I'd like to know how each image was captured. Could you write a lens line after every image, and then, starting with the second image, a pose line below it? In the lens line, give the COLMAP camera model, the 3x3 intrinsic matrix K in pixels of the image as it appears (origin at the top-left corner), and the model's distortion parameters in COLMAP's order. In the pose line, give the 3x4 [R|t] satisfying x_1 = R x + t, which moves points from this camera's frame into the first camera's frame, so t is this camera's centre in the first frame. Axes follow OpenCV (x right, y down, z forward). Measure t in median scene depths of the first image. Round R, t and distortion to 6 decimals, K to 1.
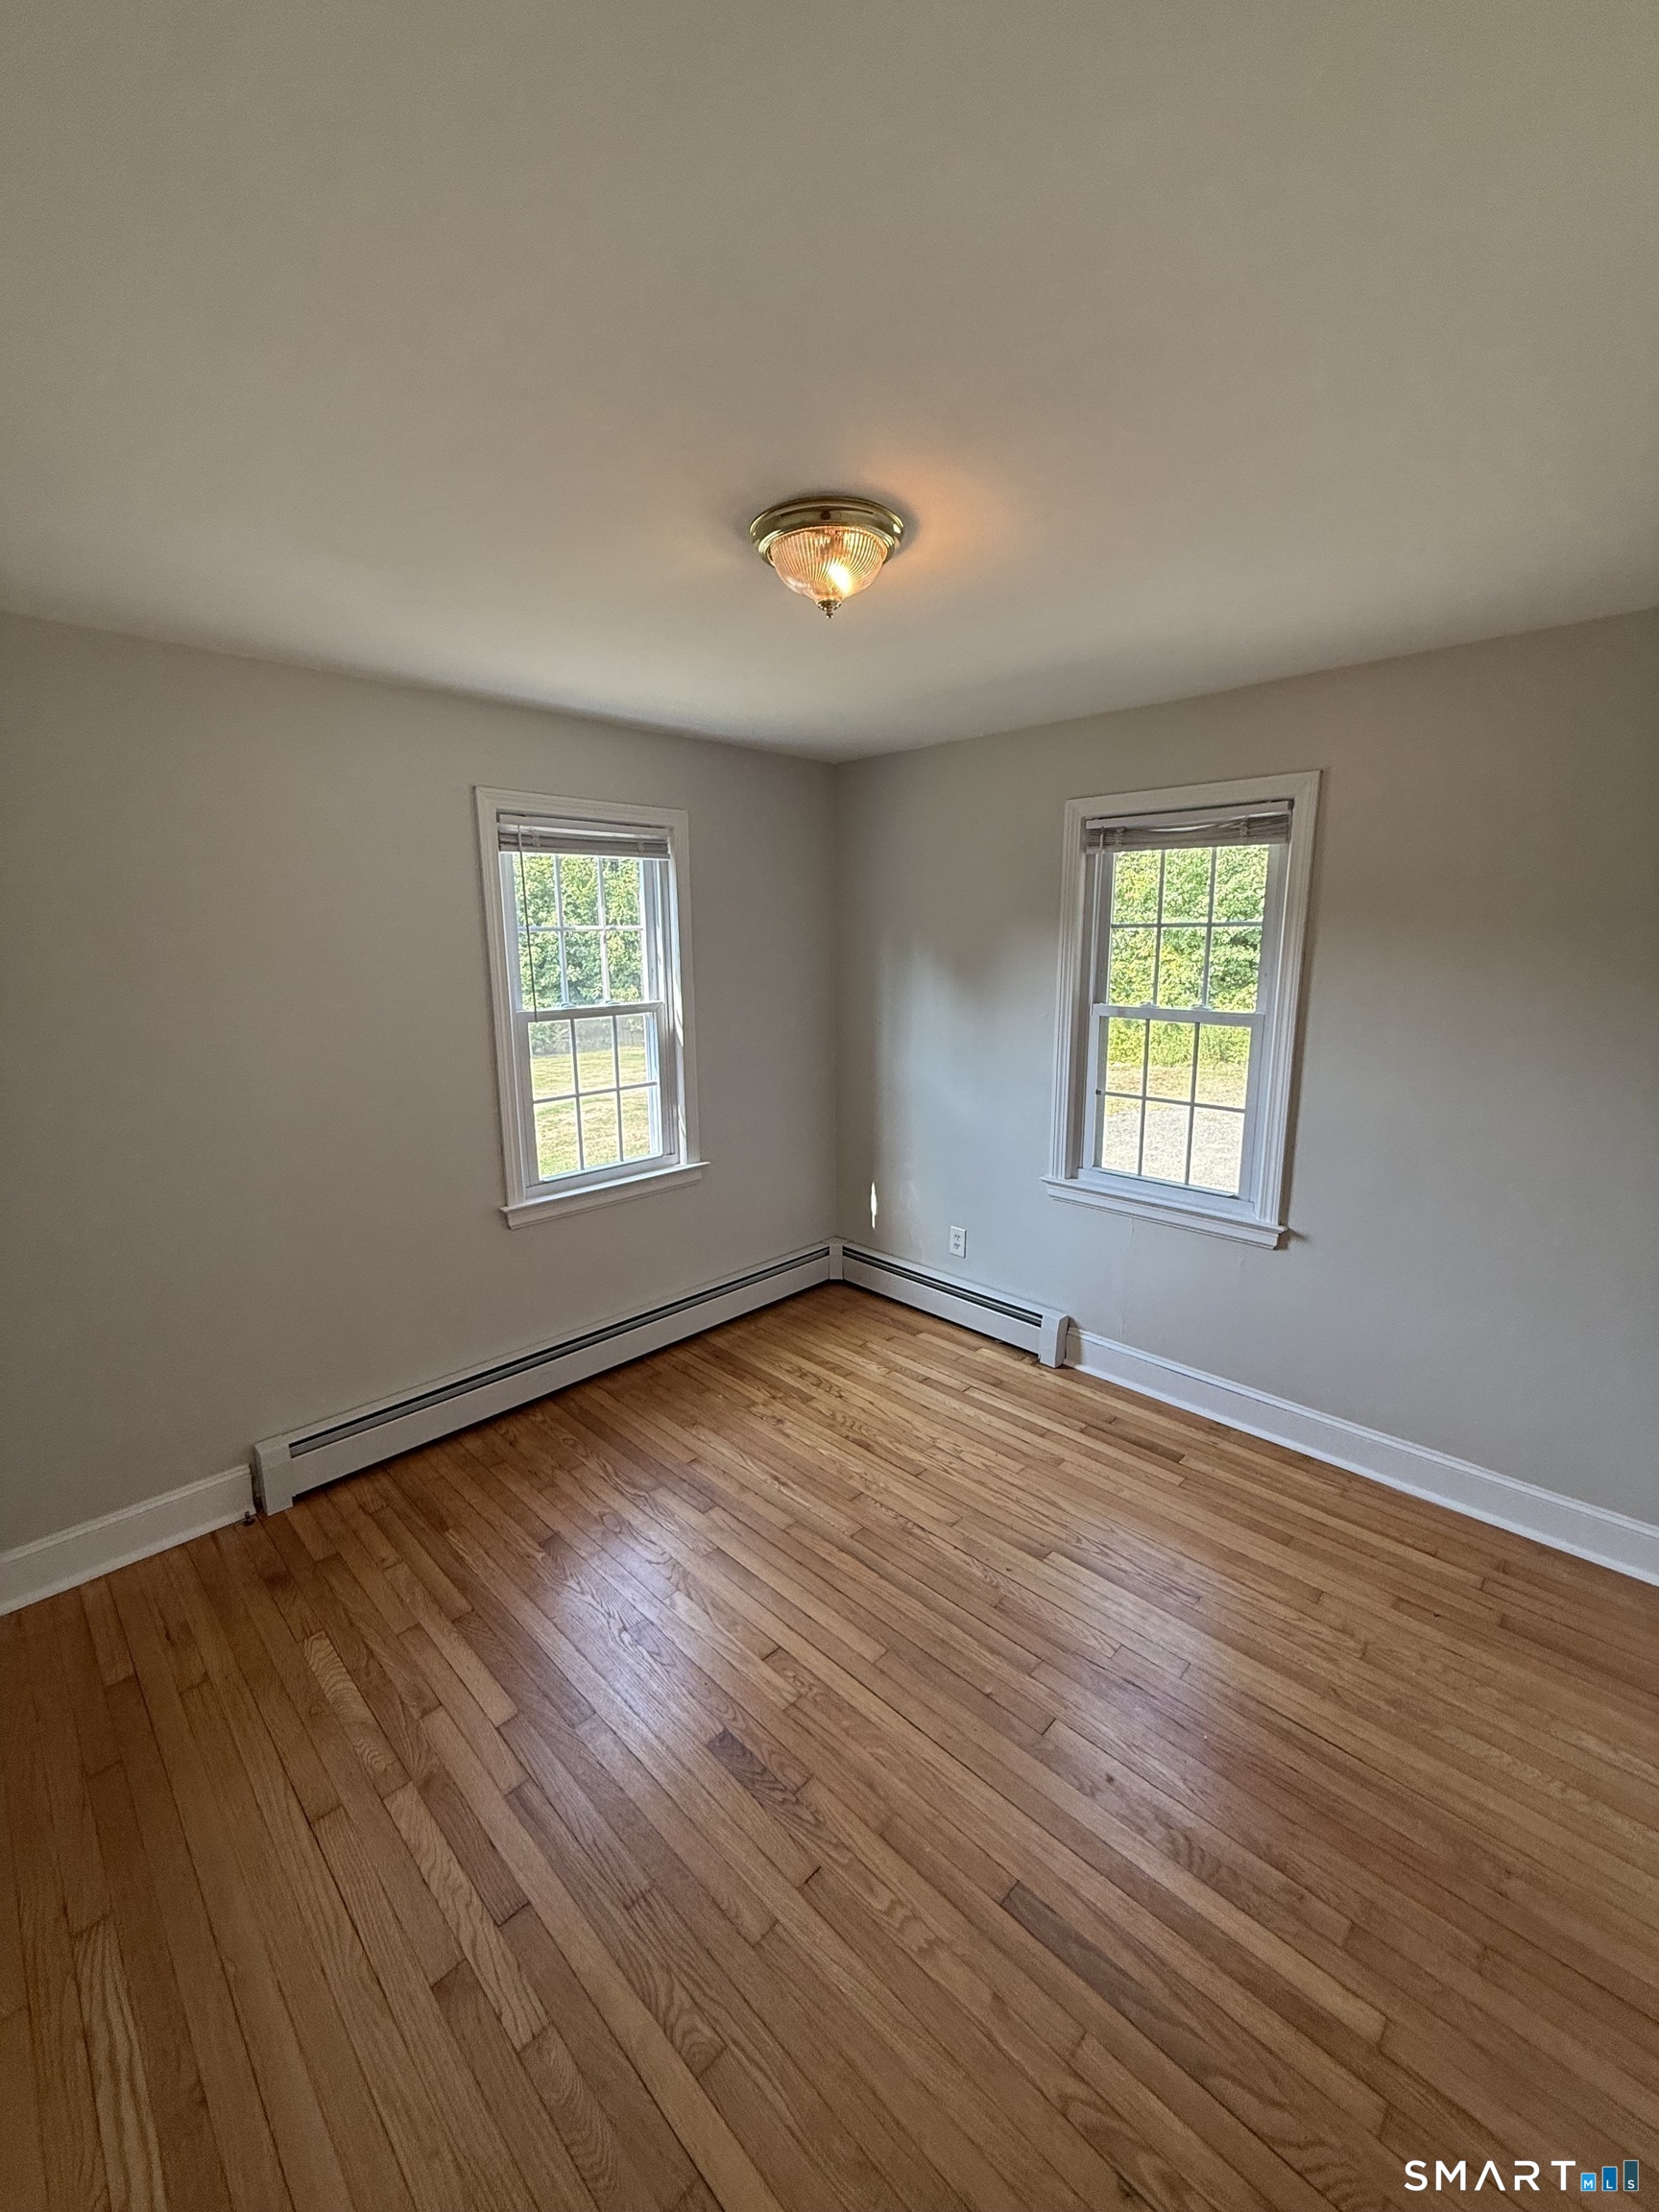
lens RADIAL K [[884.6, 0, 832.2], [0, 884.6, 1095.1], [0, 0, 1]] dist [-0.002685, 0.001738]
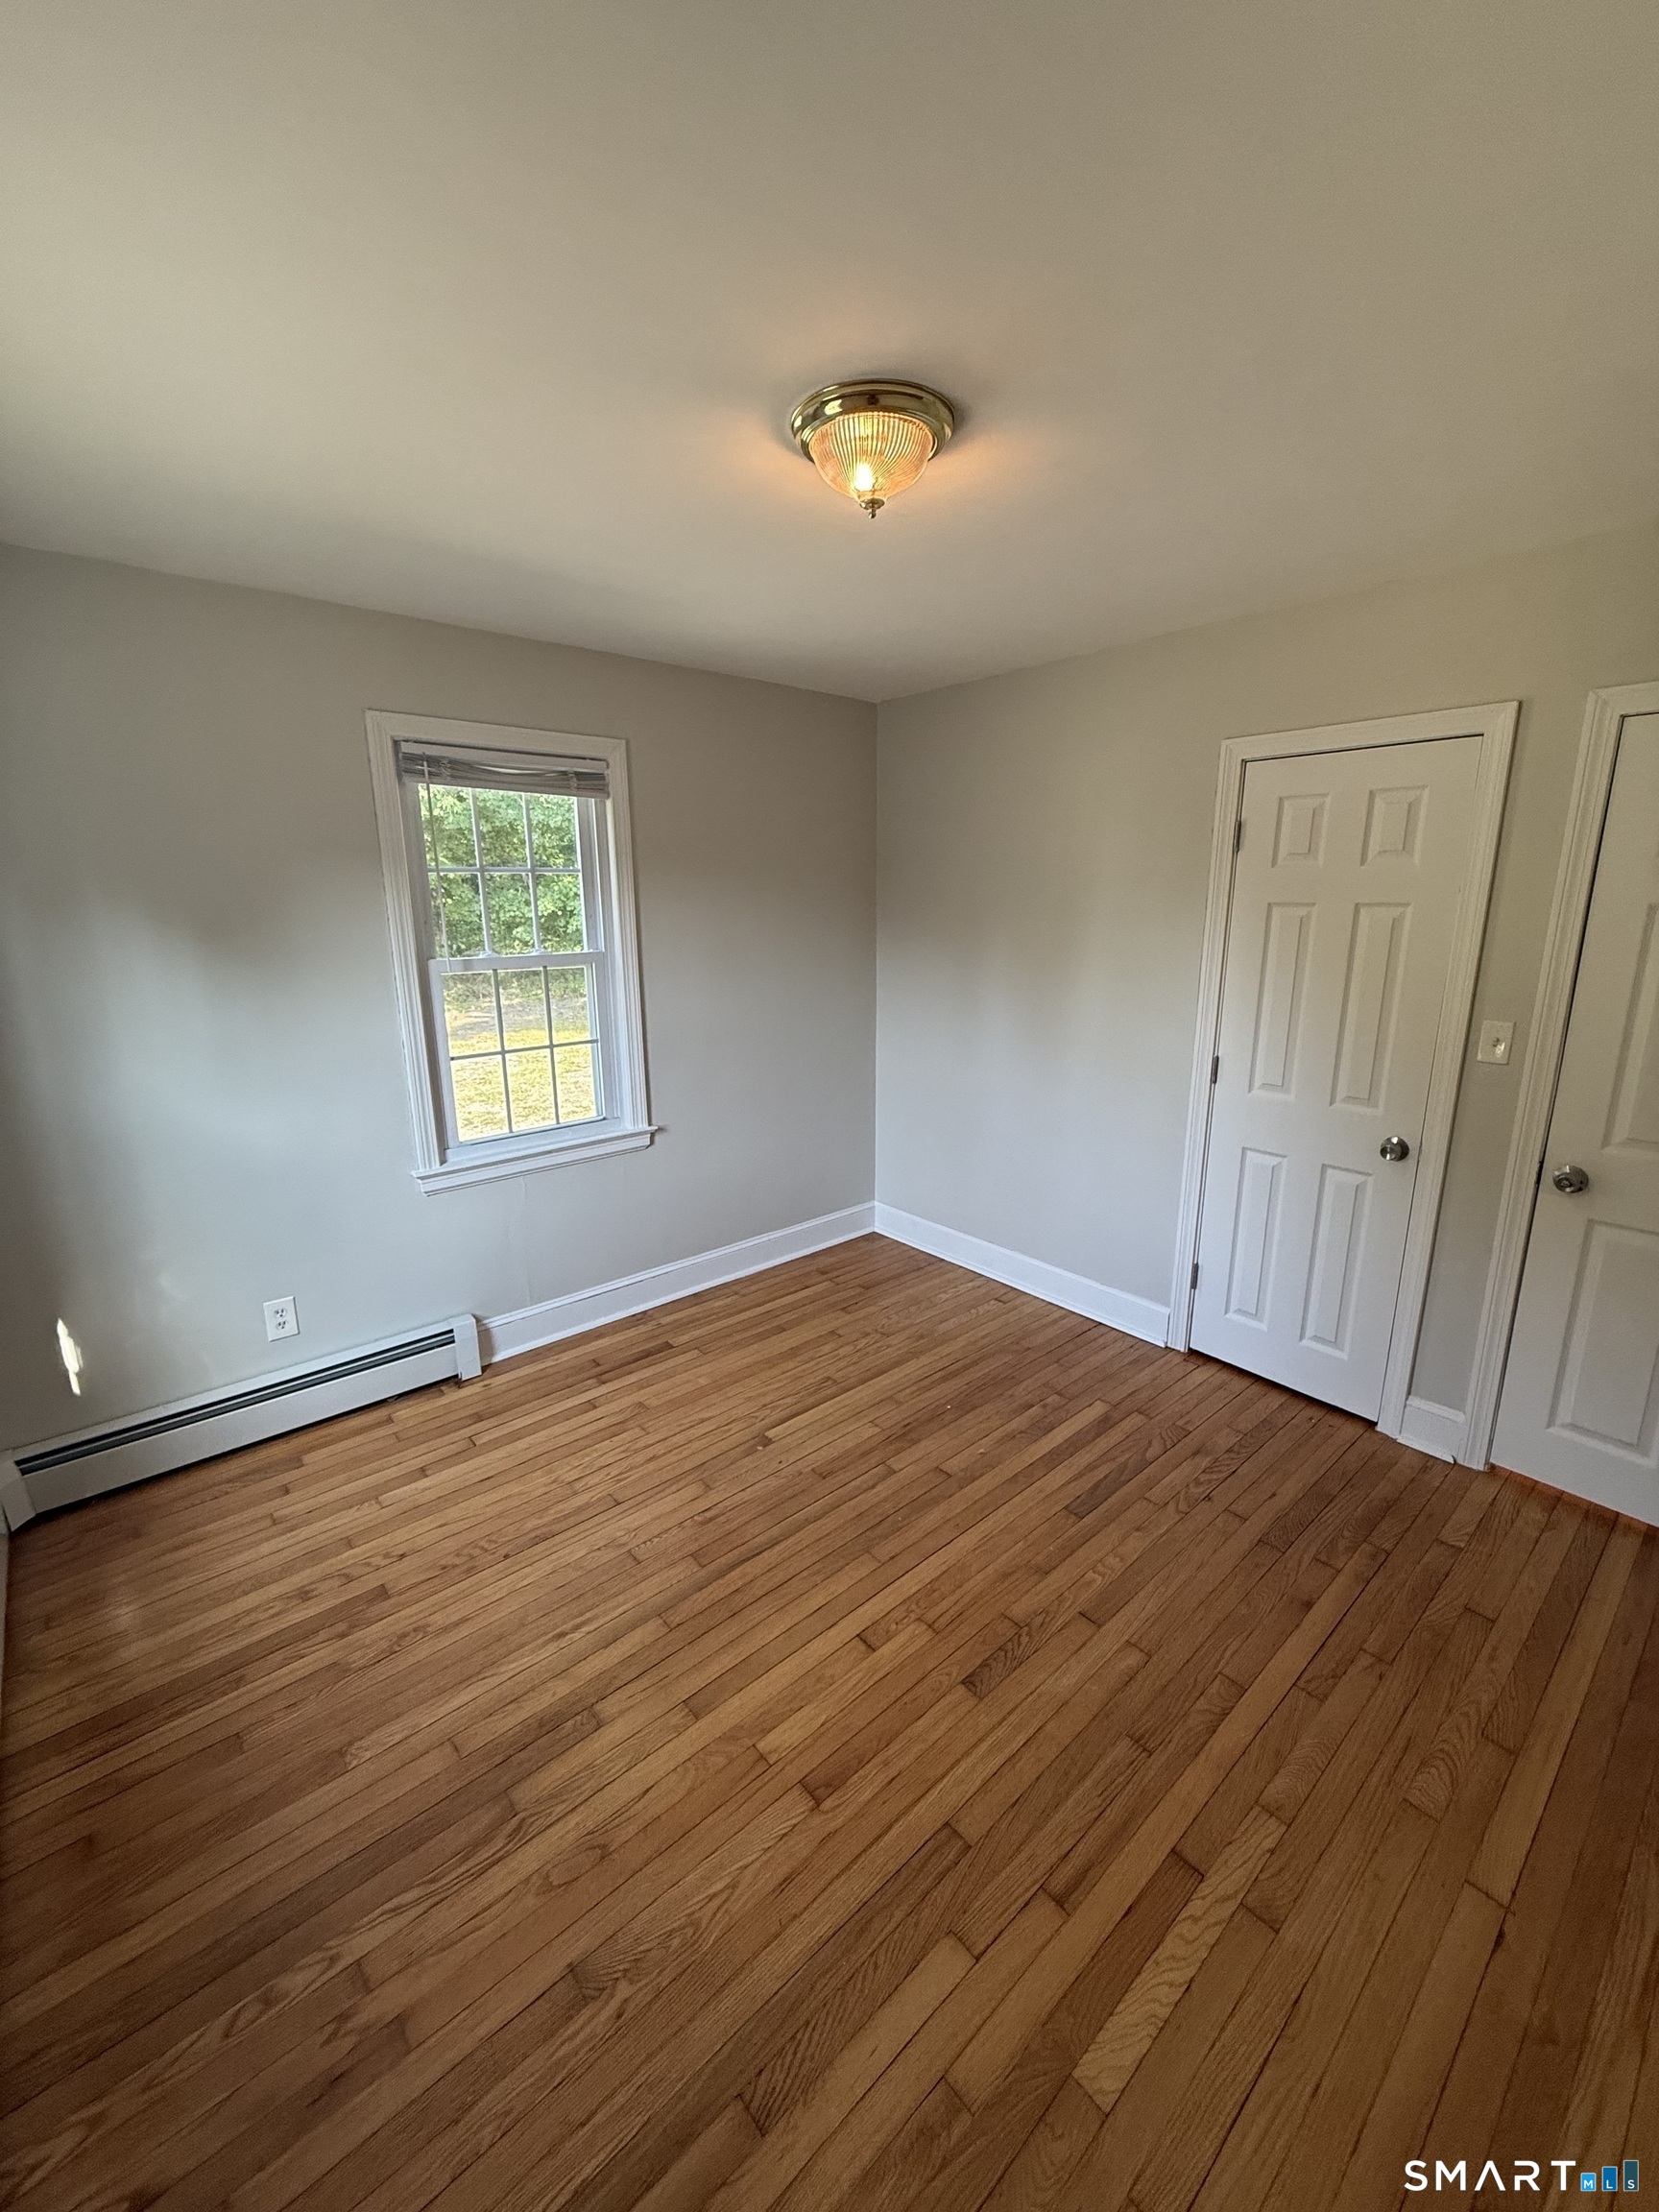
lens RADIAL K [[884.6, 0, 826.3], [0, 884.6, 1095.7], [0, 0, 1]] dist [-0.002685, 0.001738]
pose [[0.082647, -0.217554, 0.972543, -0.628269], [0.189851, 0.961447, 0.198938, -0.084696], [-0.978328, 0.168197, 0.120764, 0.613574]]
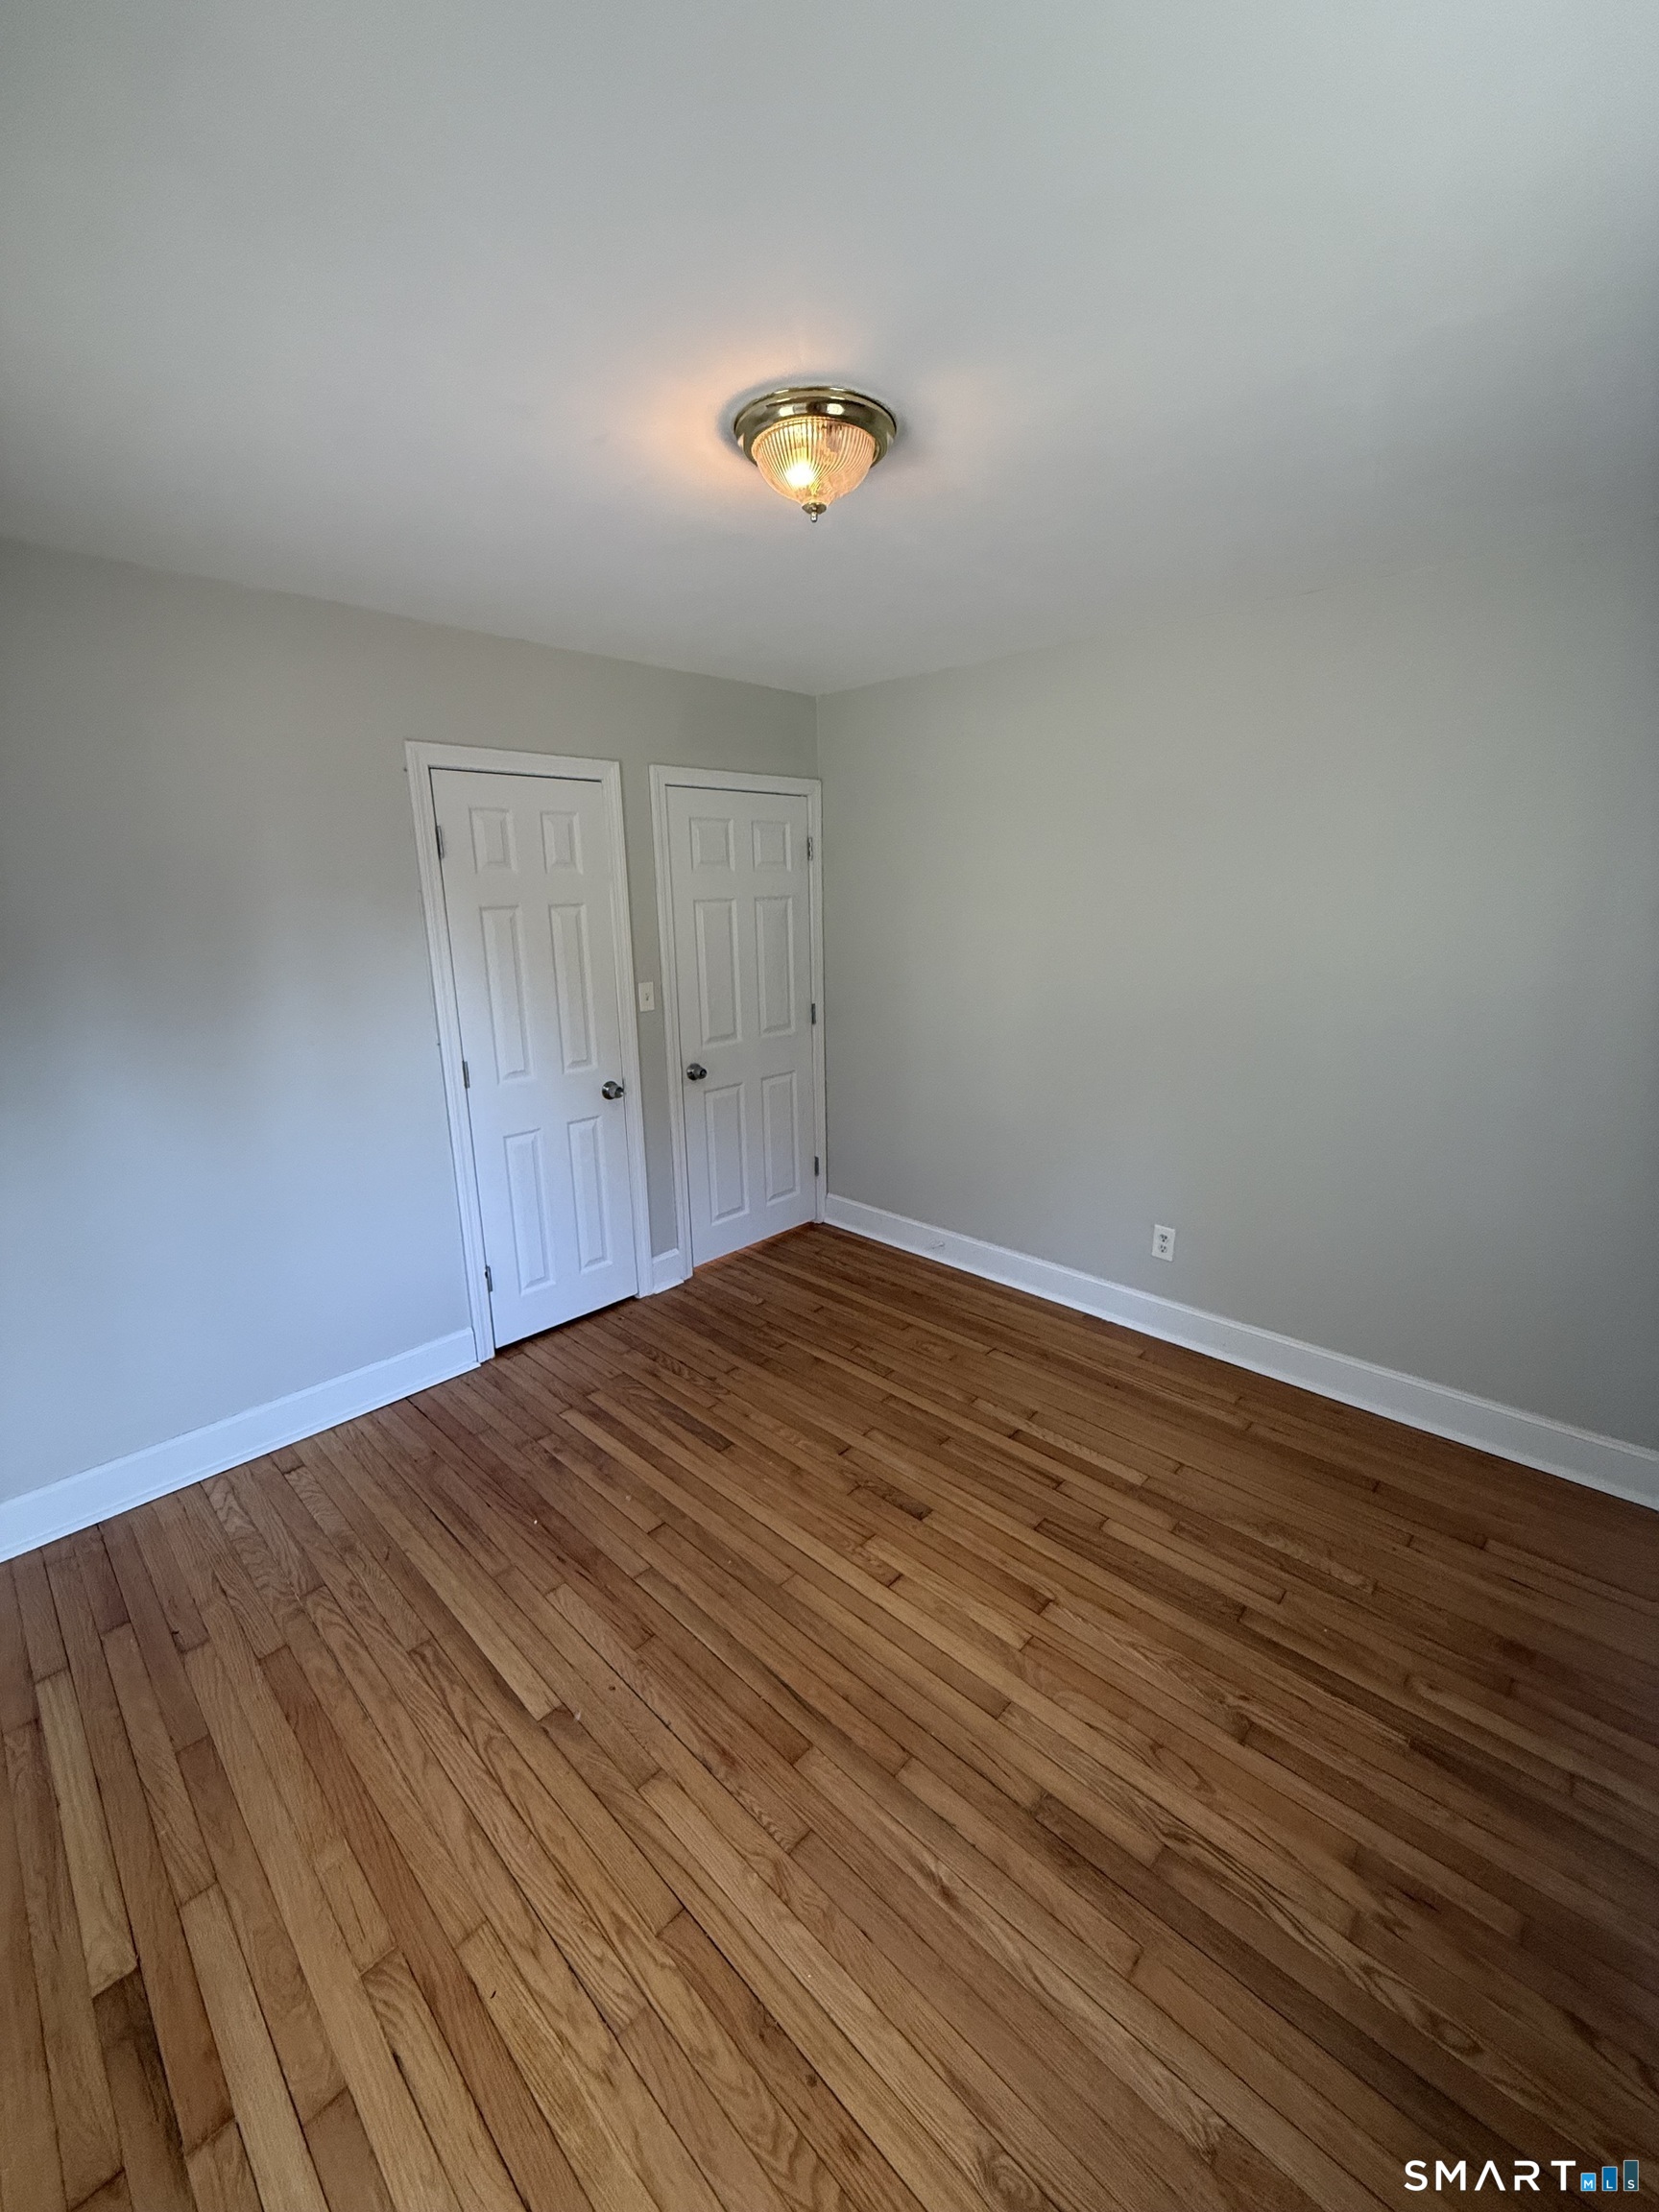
lens RADIAL K [[884.6, 0, 834.1], [0, 884.6, 1094.6], [0, 0, 1]] dist [-0.002685, 0.001738]
pose [[-0.999606, 0.024972, -0.012797, -0.000412], [0.017502, 0.911333, 0.411298, -0.218941], [0.021933, 0.410912, -0.911411, 1.250923]]
